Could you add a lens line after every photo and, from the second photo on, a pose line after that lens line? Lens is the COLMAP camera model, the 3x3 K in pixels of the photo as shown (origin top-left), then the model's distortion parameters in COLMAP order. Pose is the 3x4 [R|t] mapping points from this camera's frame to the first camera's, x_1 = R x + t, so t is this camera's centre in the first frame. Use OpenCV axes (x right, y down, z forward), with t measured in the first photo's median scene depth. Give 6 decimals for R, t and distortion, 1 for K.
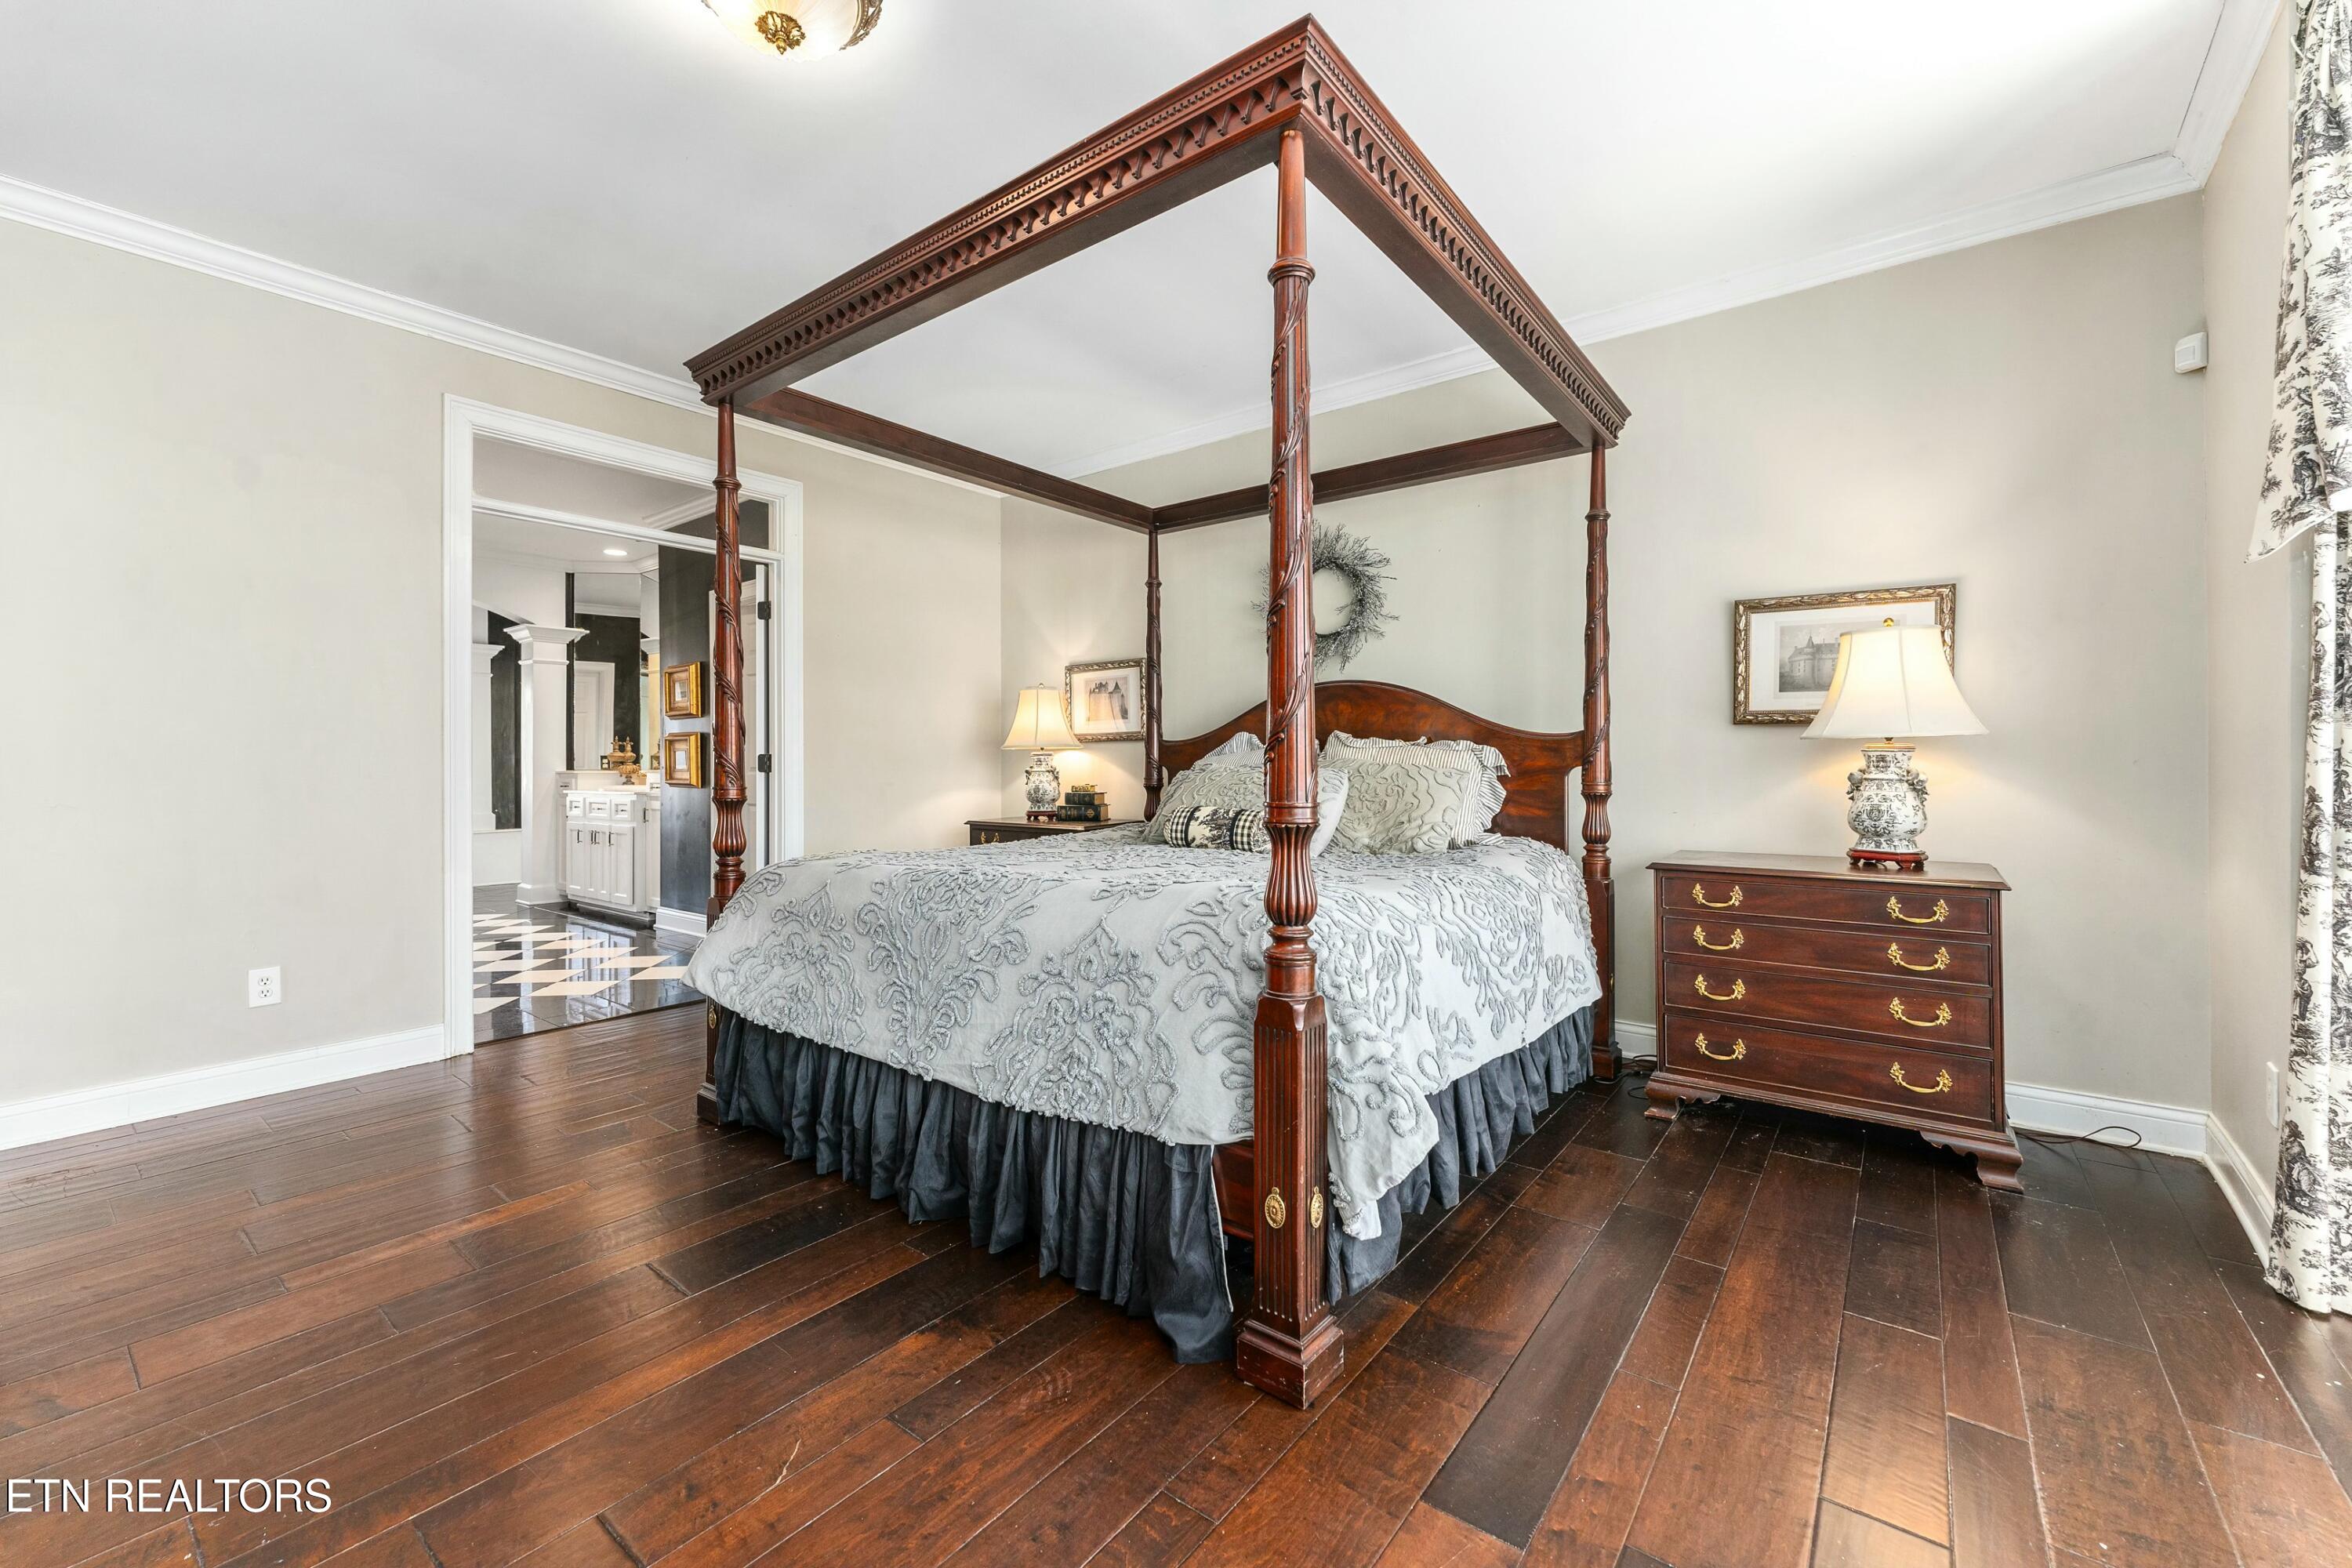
lens RADIAL K [[939.2, 0, 1176.0], [0, 939.2, 784.0], [0, 0, 1]] dist [0.002149, 0.000192]
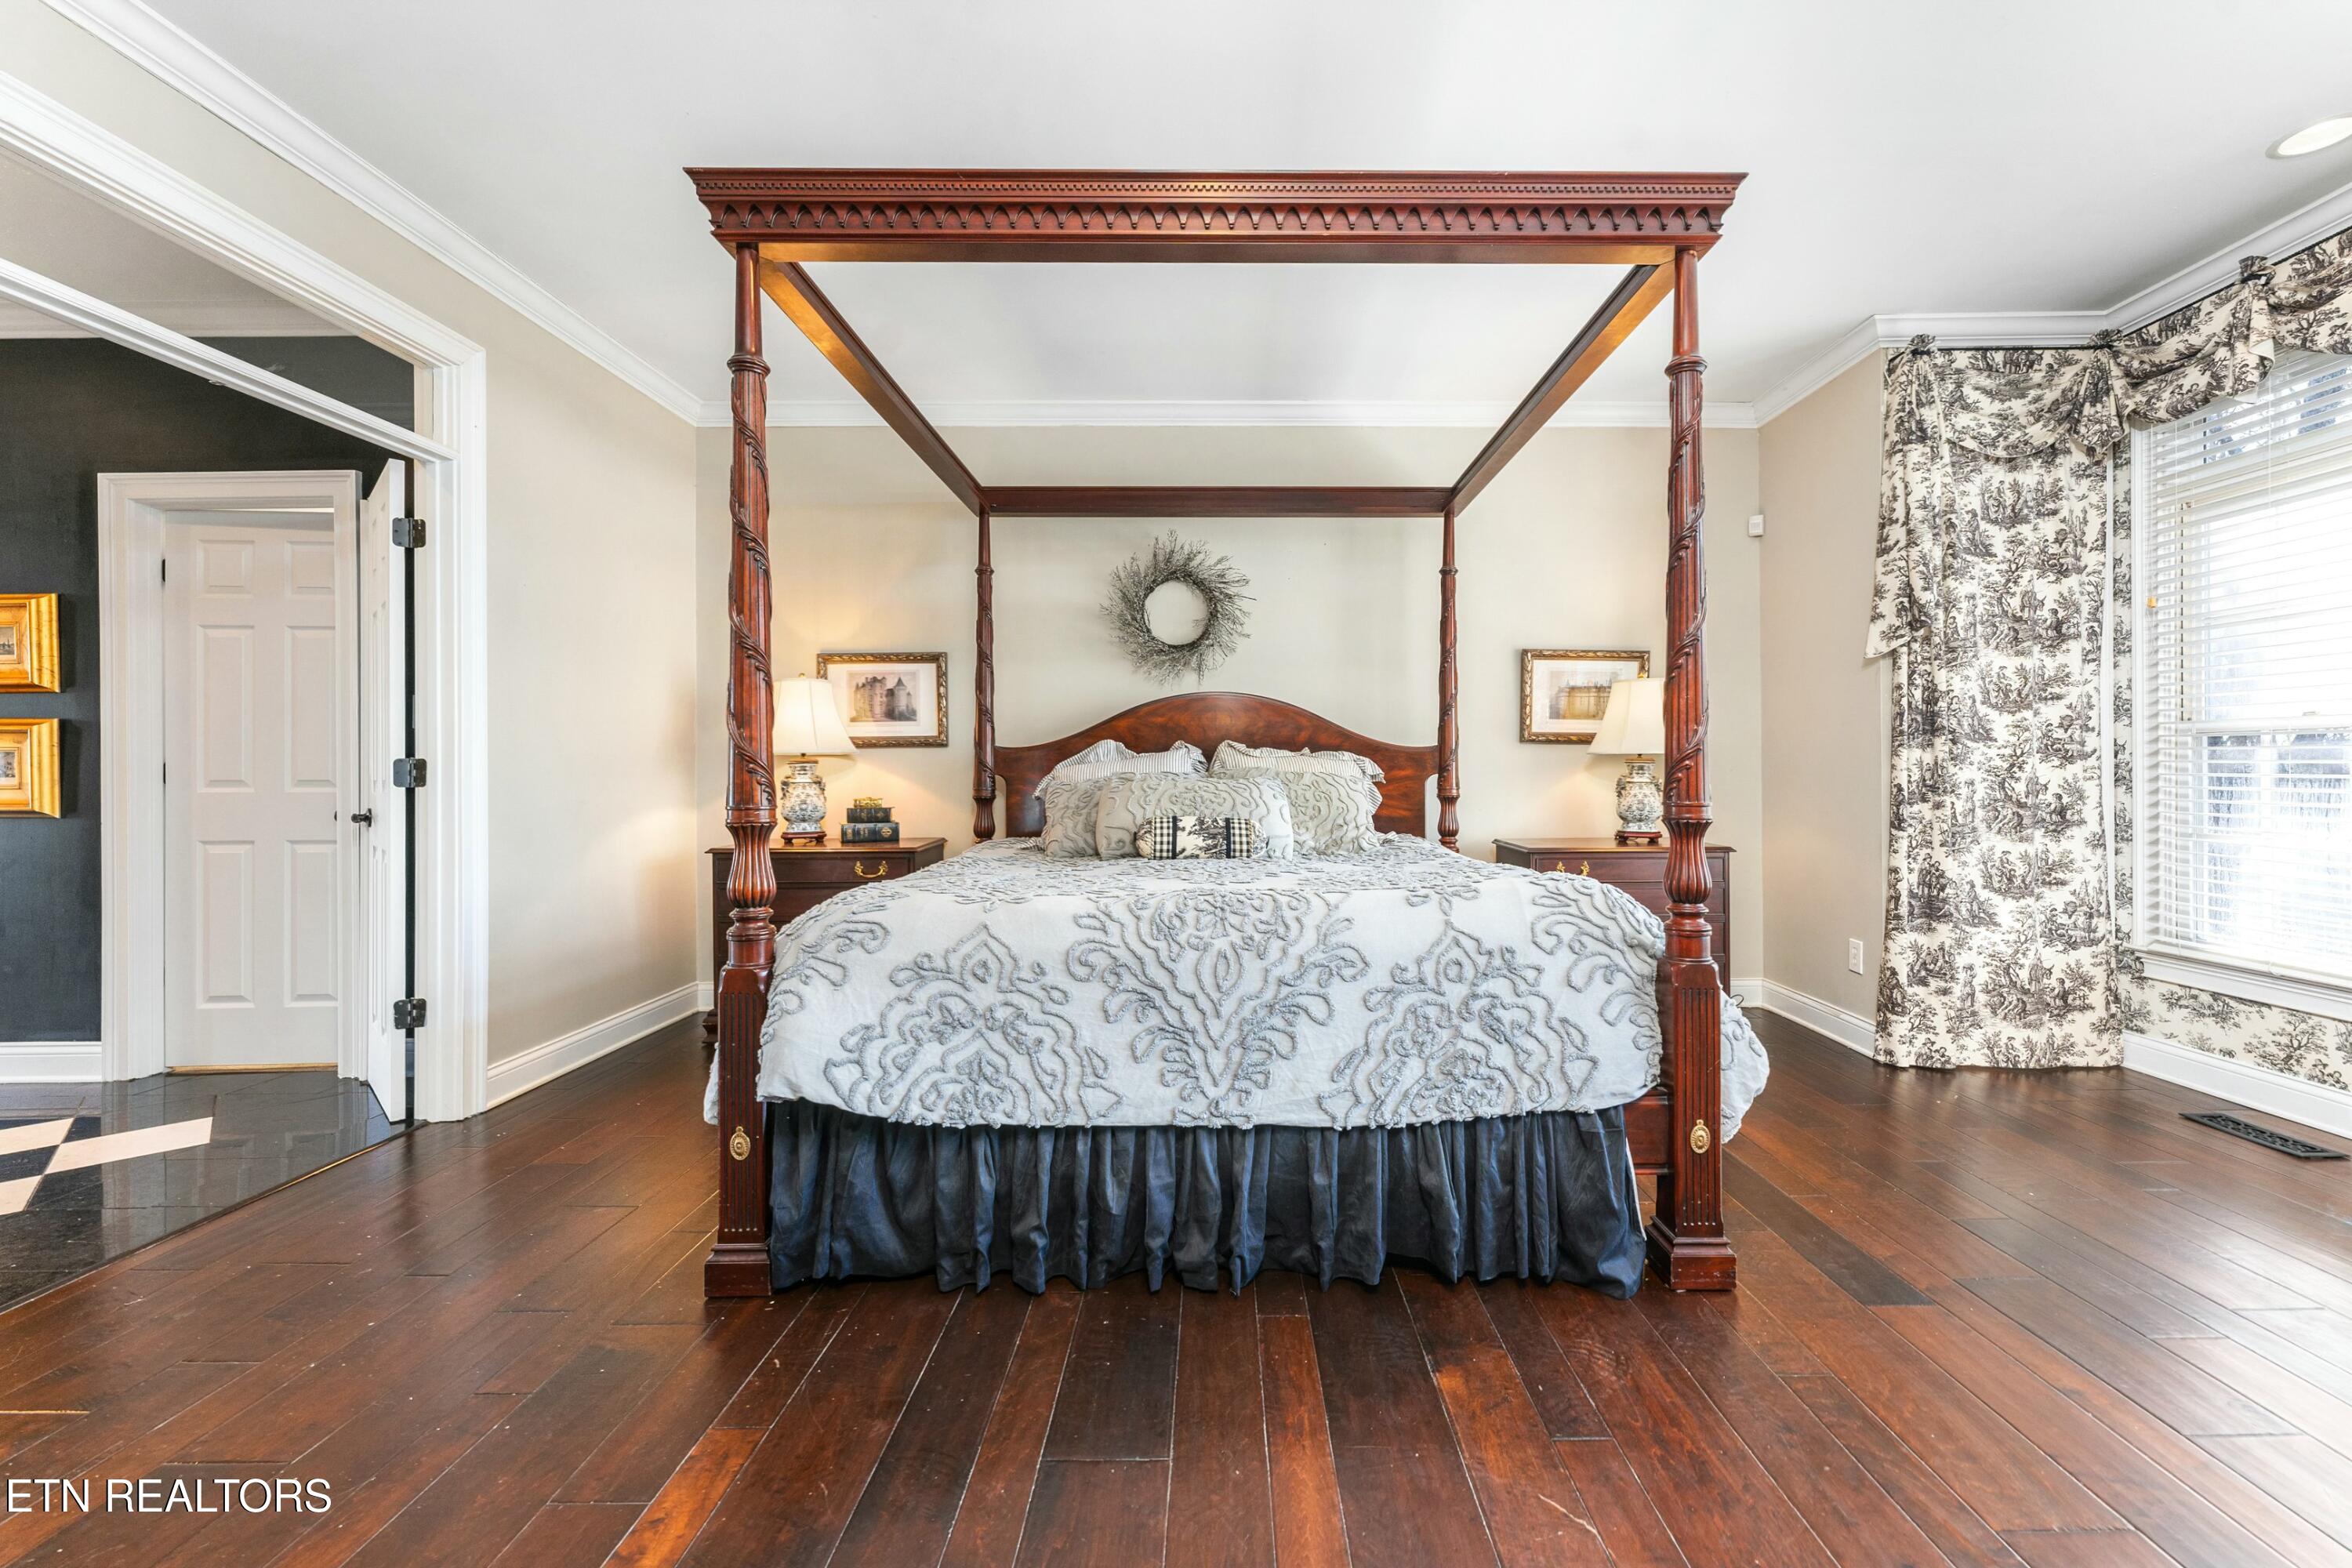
lens RADIAL K [[956.3, 0, 1222.1], [0, 956.3, 792.8], [0, 0, 1]] dist [0.002094, 0.000046]
pose [[0.781875, -0.014062, 0.623277, -0.651115], [0.015638, 0.999873, 0.002941, -0.002968], [-0.623239, 0.007448, 0.781996, 0.236510]]
